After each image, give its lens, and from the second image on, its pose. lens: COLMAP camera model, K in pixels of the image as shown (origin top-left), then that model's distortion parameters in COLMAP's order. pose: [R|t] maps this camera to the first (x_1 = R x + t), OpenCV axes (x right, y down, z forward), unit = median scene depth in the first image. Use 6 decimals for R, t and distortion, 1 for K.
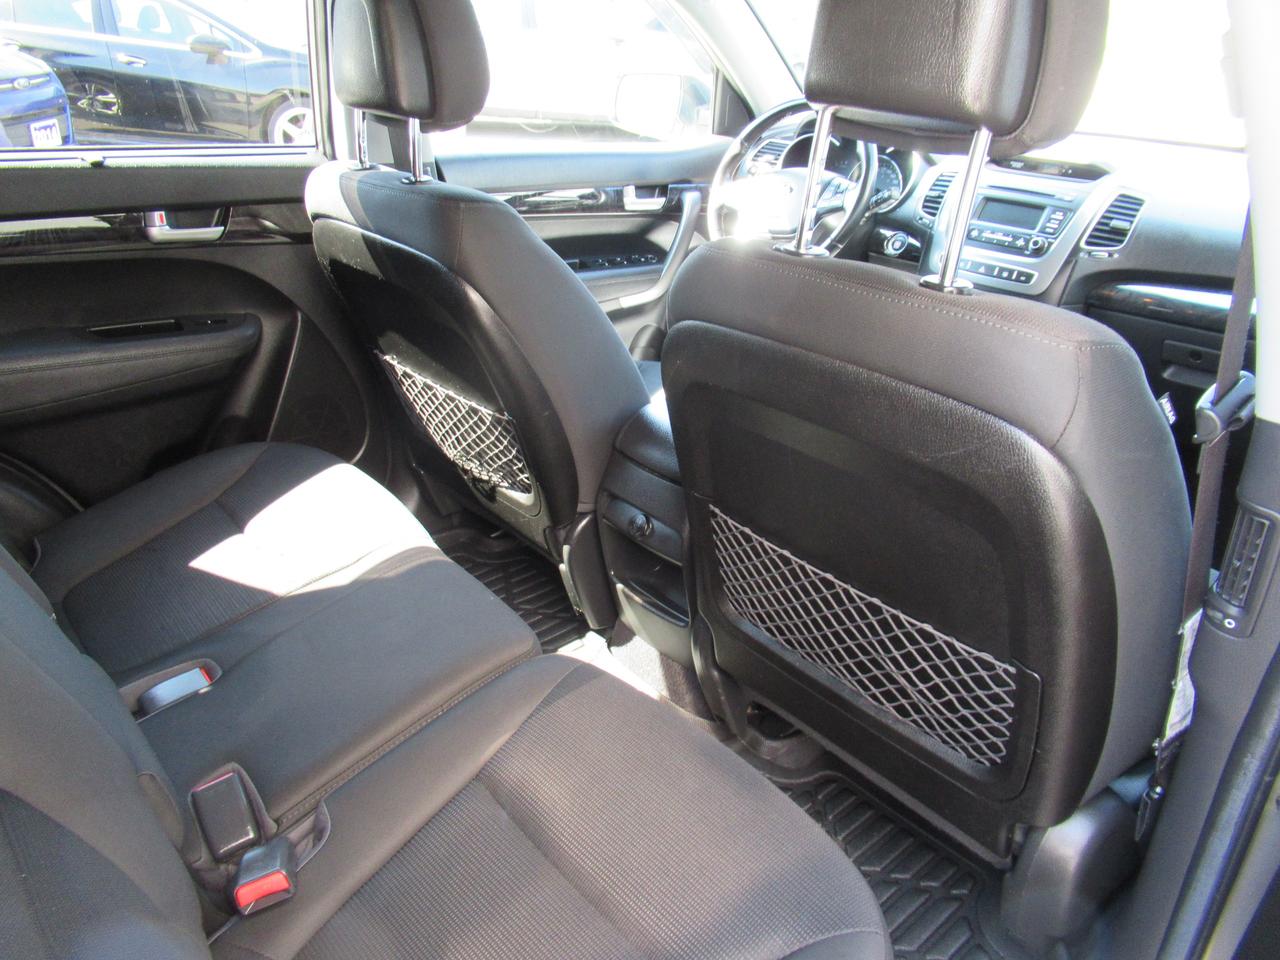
lens RADIAL K [[968.4, 0, 640.0], [0, 968.4, 480.0], [0, 0, 1]] dist [0.061942, -0.003192]
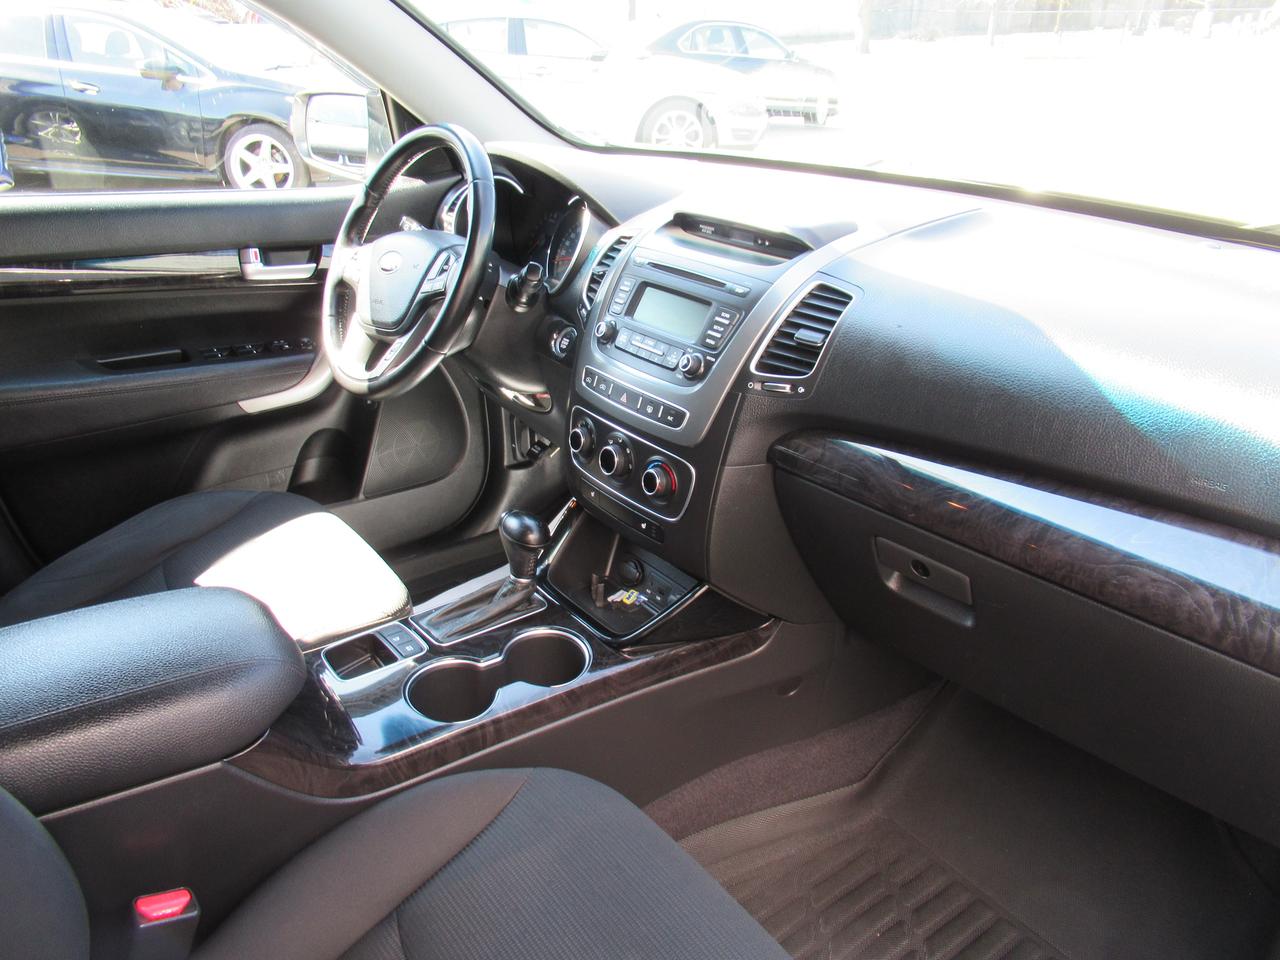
lens RADIAL K [[1008.9, 0, 639.8], [0, 1008.9, 462.9], [0, 0, 1]] dist [0.004589, 0.095312]
pose [[0.997069, 0.010238, -0.075813, 0.369878], [-0.013366, 0.999075, -0.040878, -0.134706], [0.075325, 0.041772, 0.996284, 0.334493]]
